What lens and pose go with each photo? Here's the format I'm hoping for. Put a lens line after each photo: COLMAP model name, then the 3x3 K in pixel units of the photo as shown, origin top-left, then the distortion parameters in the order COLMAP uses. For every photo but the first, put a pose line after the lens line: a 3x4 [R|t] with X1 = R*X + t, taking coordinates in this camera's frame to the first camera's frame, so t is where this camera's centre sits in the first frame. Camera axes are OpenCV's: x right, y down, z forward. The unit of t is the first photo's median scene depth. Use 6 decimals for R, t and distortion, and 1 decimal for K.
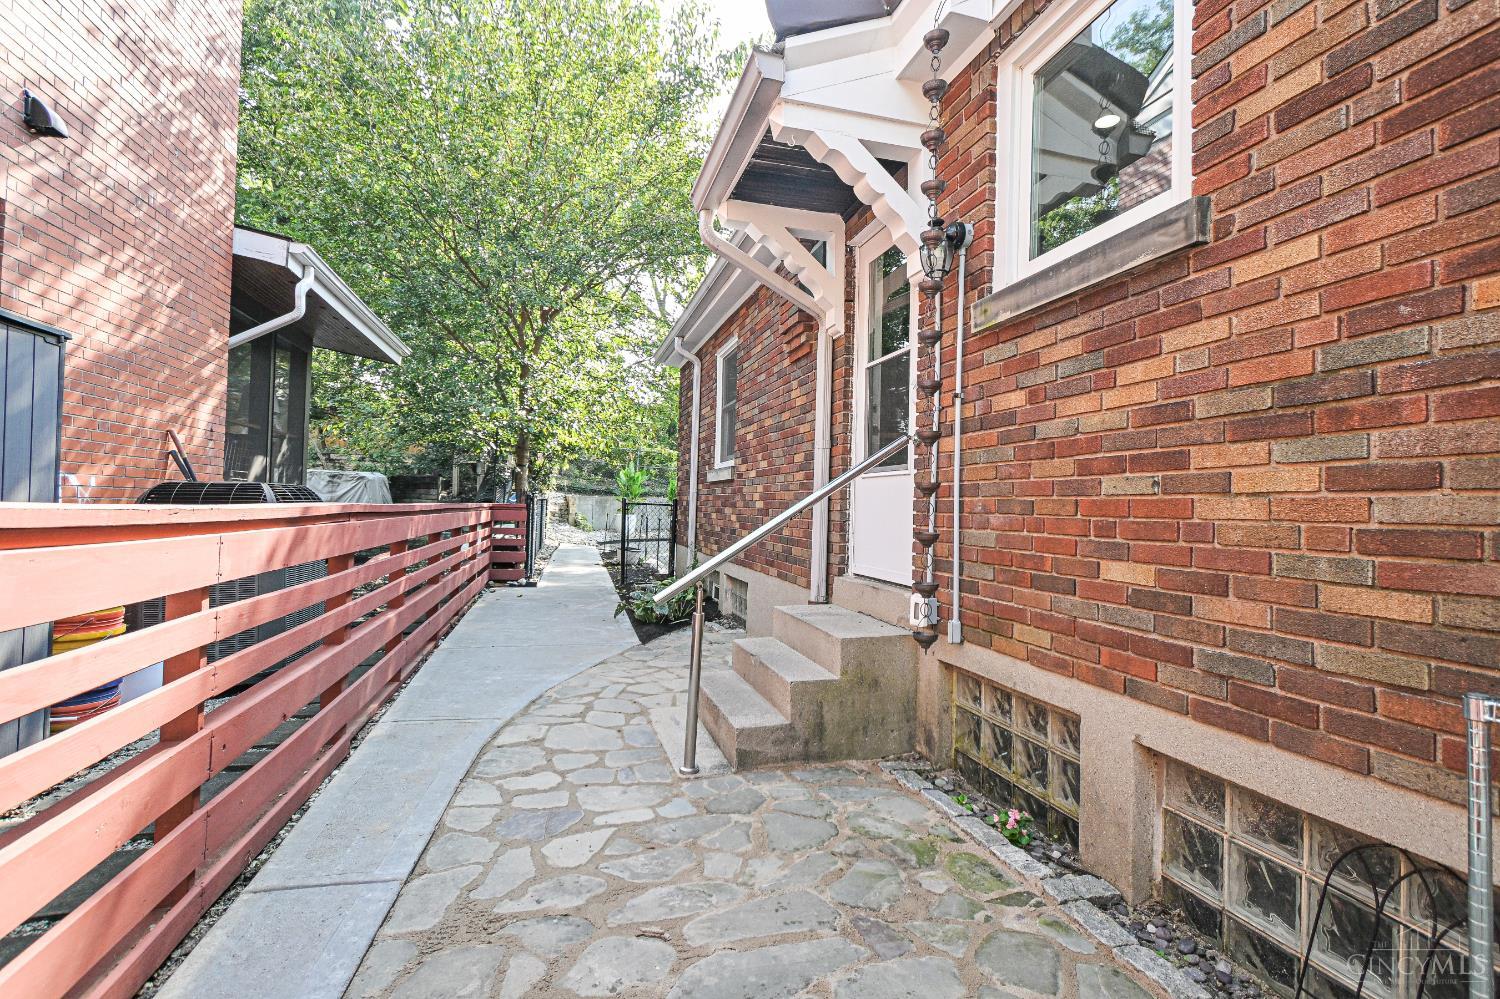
lens RADIAL K [[671.3, 0, 742.8], [0, 671.3, 499.4], [0, 0, 1]] dist [-0.000996, -0.000057]
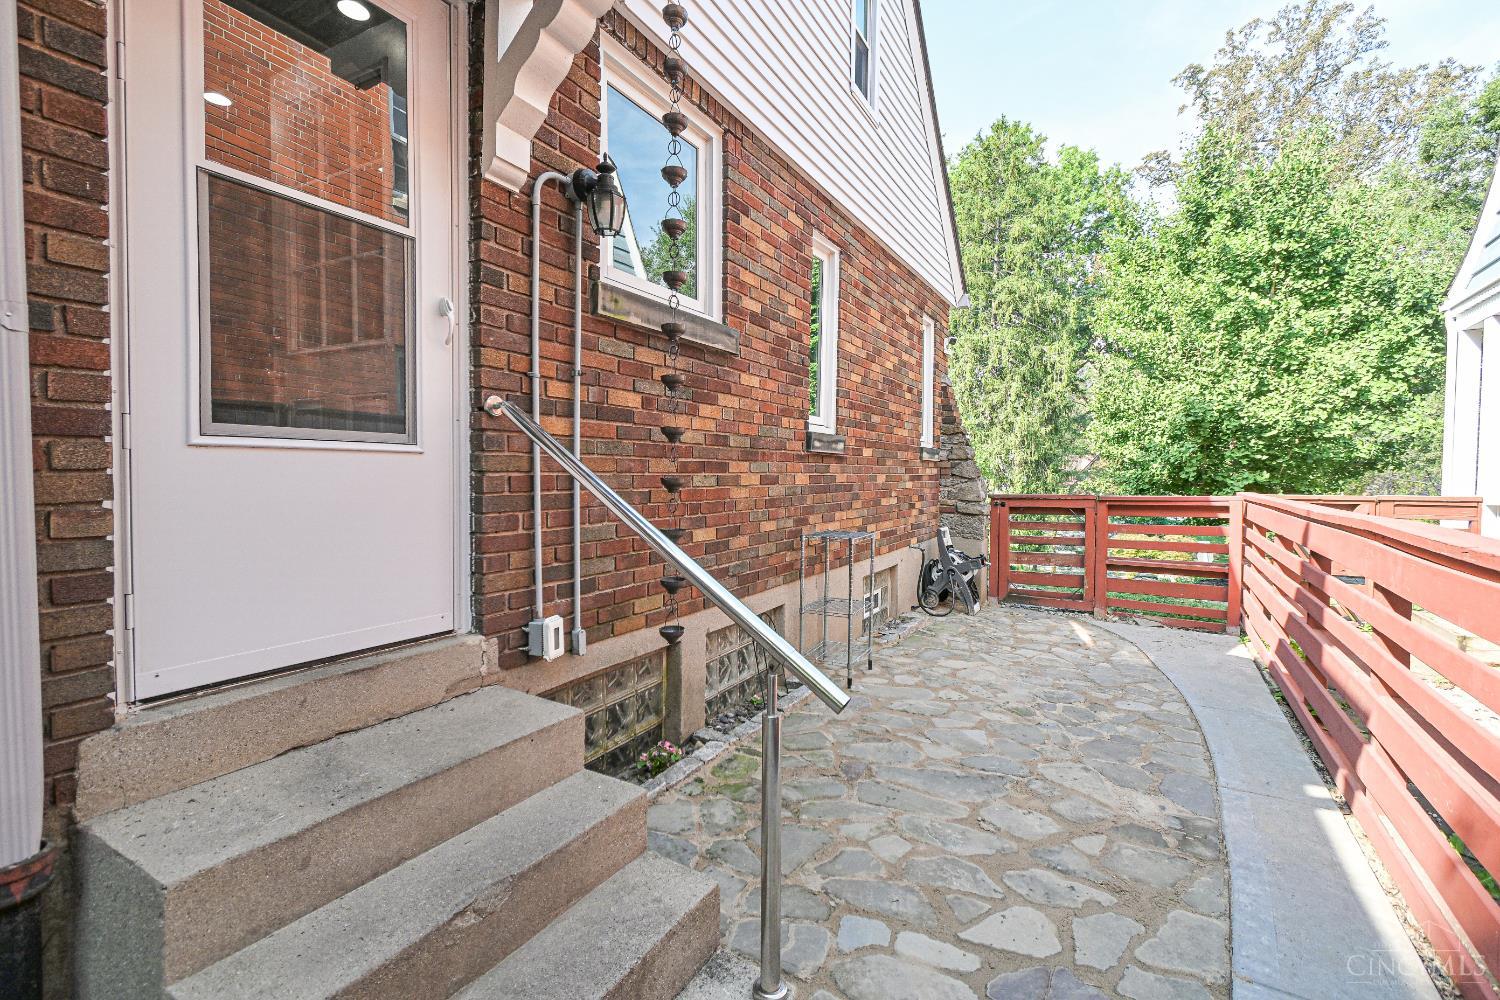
lens RADIAL K [[671.3, 0, 745.7], [0, 671.3, 493.3], [0, 0, 1]] dist [-0.000996, -0.000057]
pose [[-0.691025, -0.056069, 0.720653, -0.685187], [-0.036550, 0.998422, 0.042633, -0.065015], [-0.721906, 0.003121, -0.691984, 2.130753]]
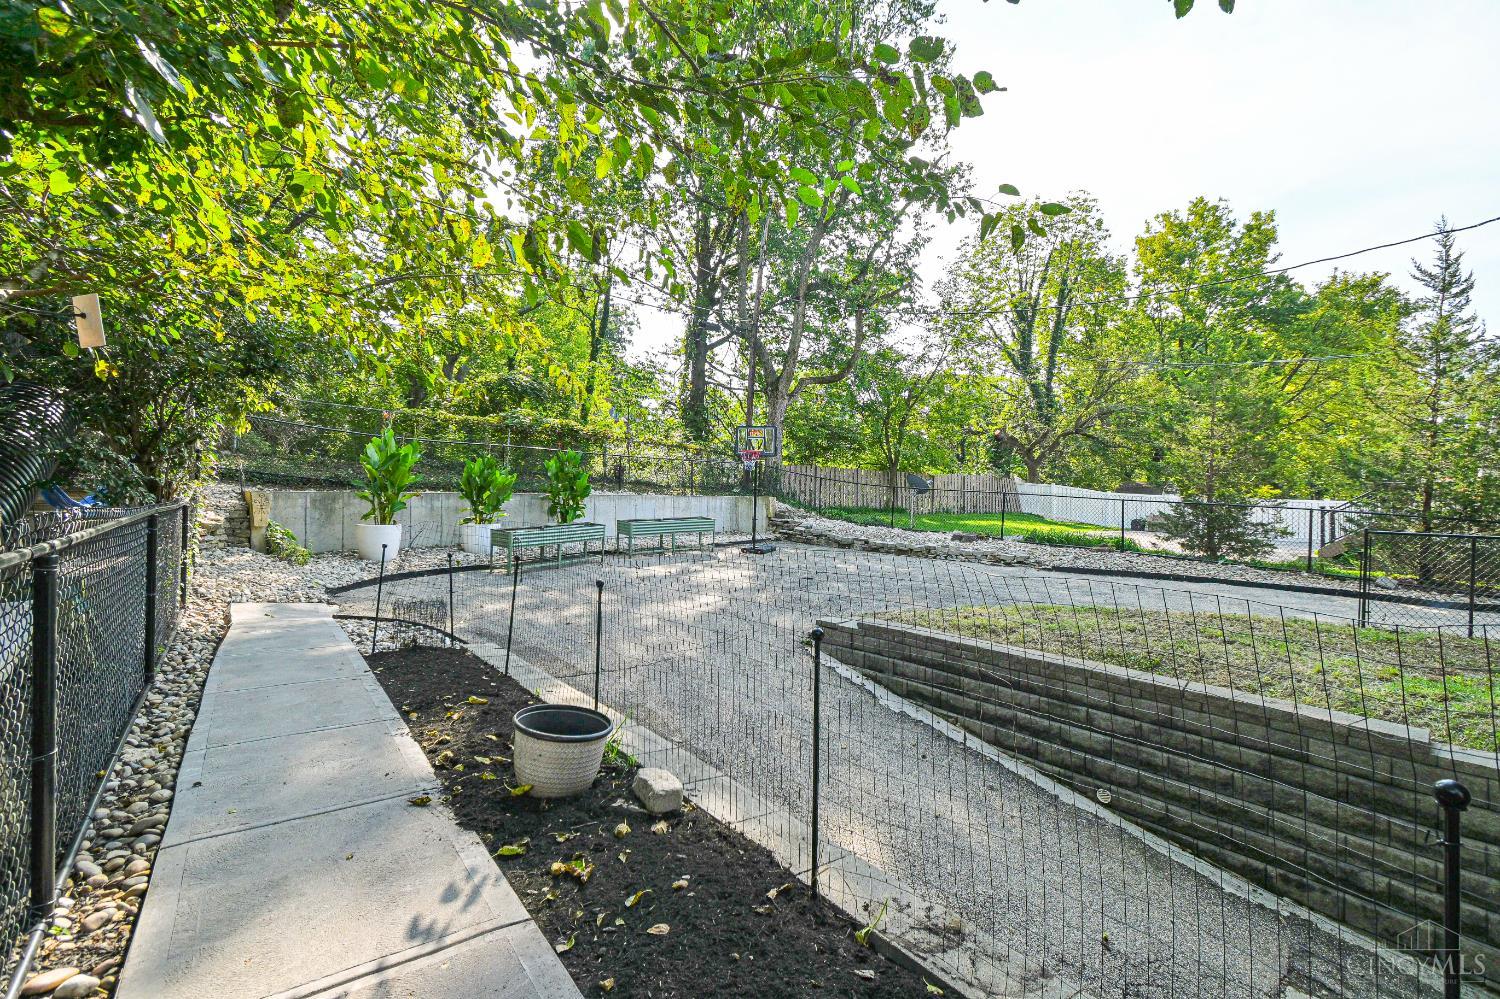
lens RADIAL K [[671.3, 0, 752.1], [0, 671.3, 497.3], [0, 0, 1]] dist [-0.000996, -0.000057]
pose [[0.923374, -0.014883, 0.383614, -0.098624], [0.008495, 0.999796, 0.018341, -0.006000], [-0.383809, -0.013677, 0.923311, 0.369619]]
